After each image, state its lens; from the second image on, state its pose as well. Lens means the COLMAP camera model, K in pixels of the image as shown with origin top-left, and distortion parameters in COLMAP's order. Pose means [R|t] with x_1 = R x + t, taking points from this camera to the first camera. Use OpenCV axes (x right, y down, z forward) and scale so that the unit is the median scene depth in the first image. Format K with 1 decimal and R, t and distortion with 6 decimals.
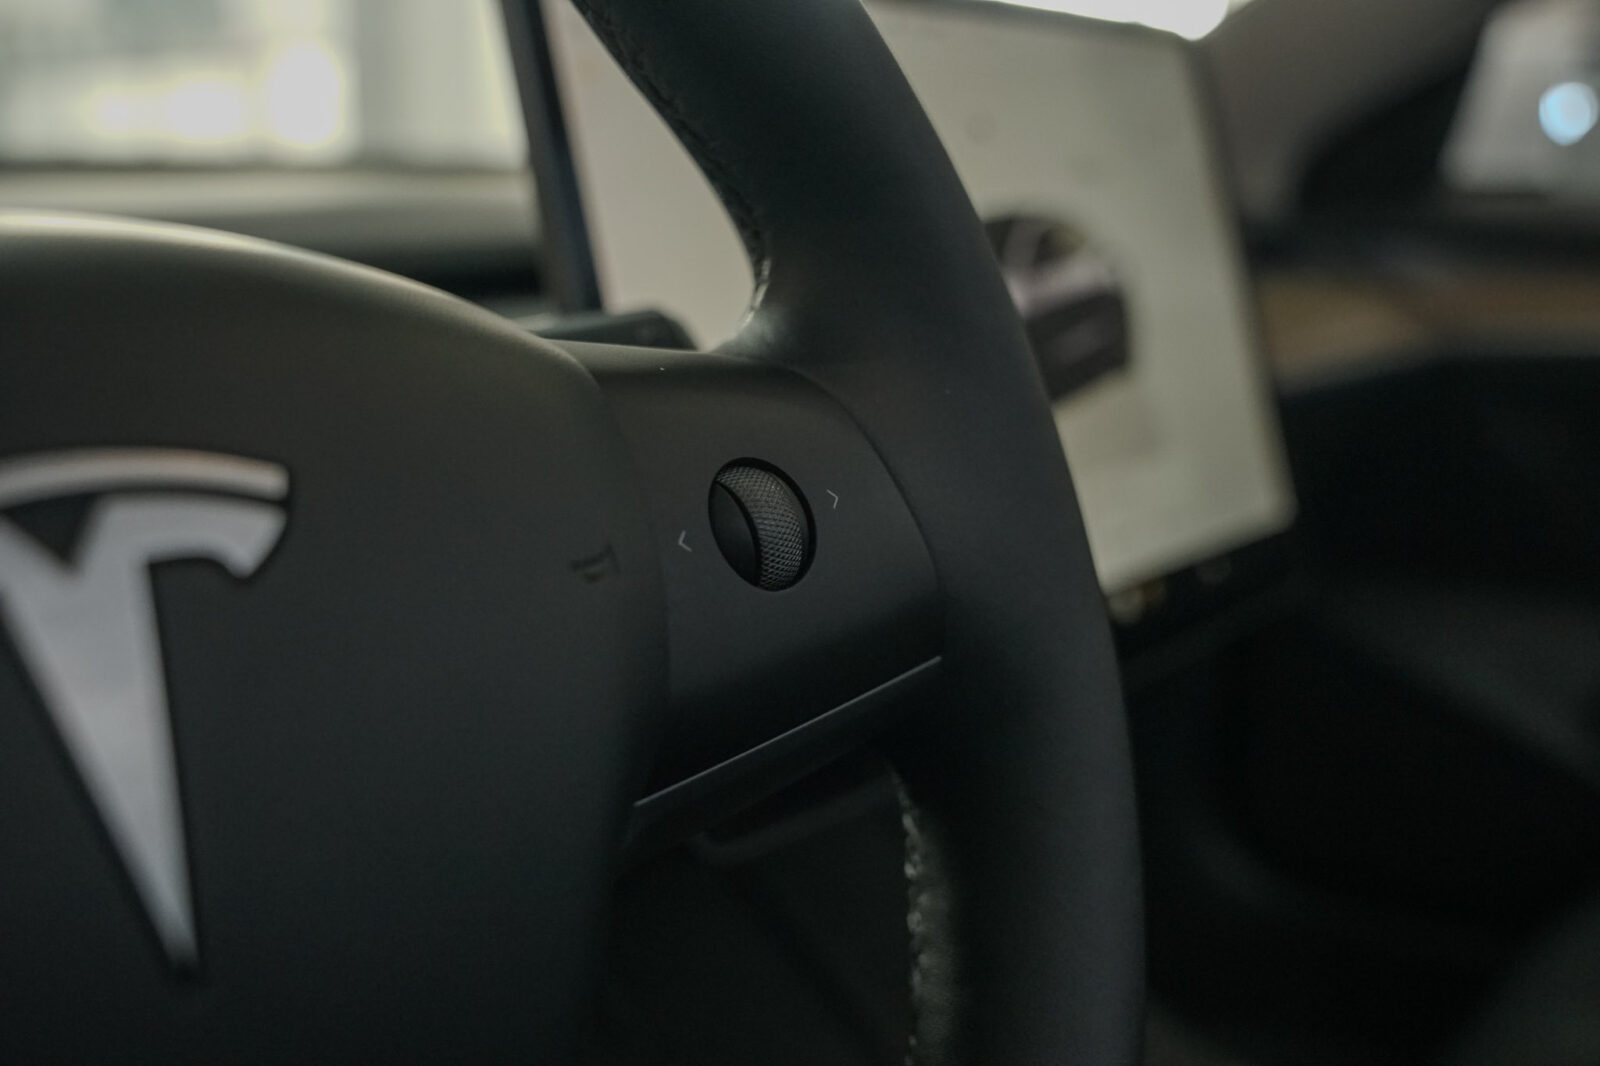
lens RADIAL K [[1670.3, 0, 800.0], [0, 1670.3, 533.0], [0, 0, 1]] dist [-0.144900, 0.016597]
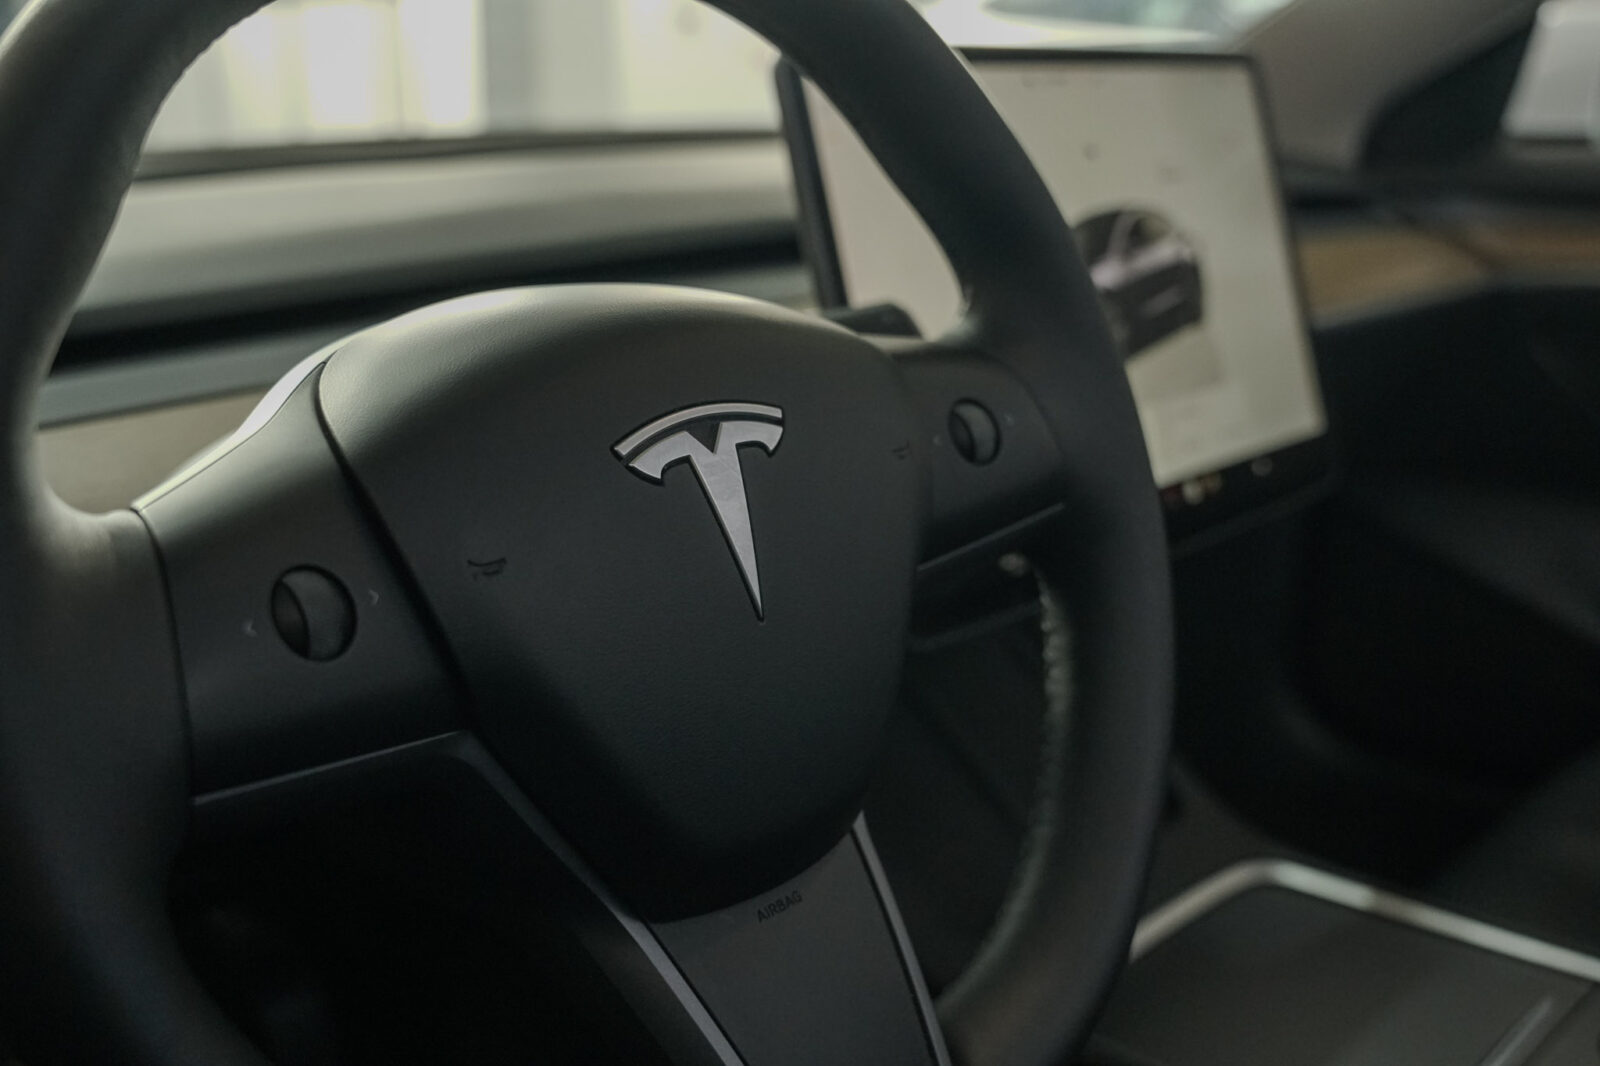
lens RADIAL K [[1670.3, 0, 800.0], [0, 1670.3, 533.0], [0, 0, 1]] dist [-0.144900, 0.016597]
pose [[0.997632, 0.001533, -0.068759, -0.077626], [0.002072, 0.998628, 0.052322, 0.008633], [0.068745, -0.052340, 0.996260, -0.824042]]
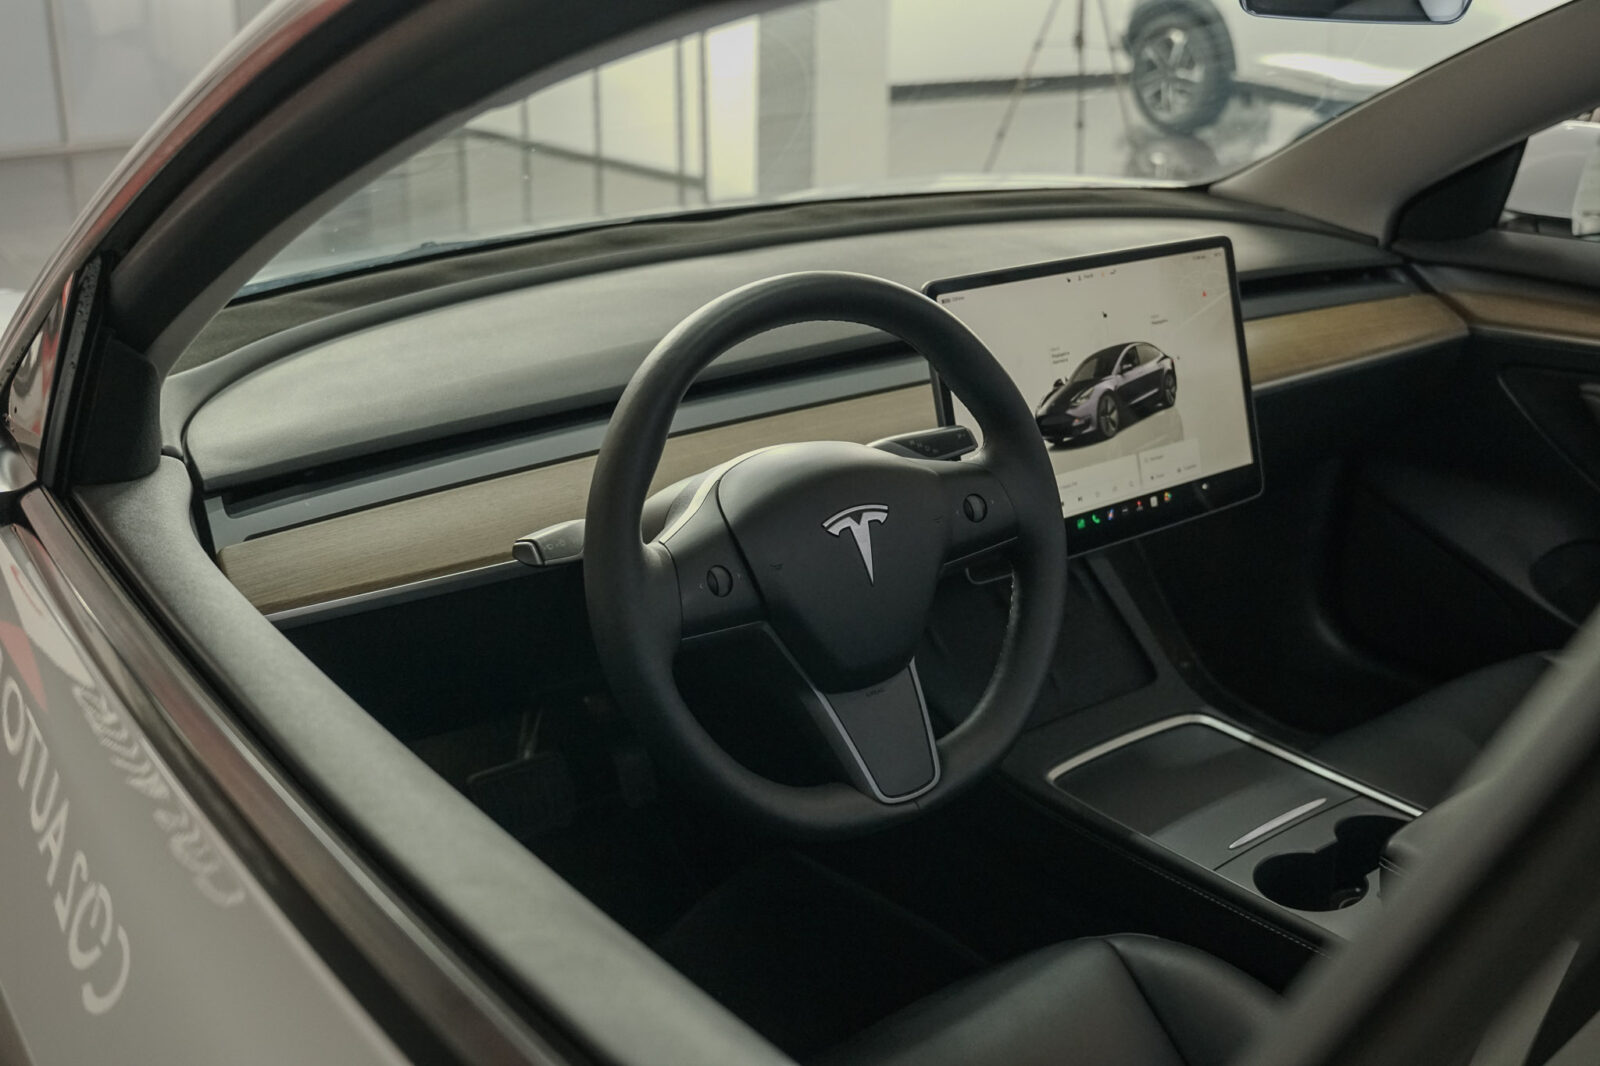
lens RADIAL K [[1670.3, 0, 800.0], [0, 1670.3, 533.0], [0, 0, 1]] dist [-0.144900, 0.016597]
pose [[0.974104, 0.076964, -0.212598, 0.424449], [-0.046517, 0.988385, 0.144675, -0.501875], [0.221263, -0.131039, 0.966370, -3.105030]]
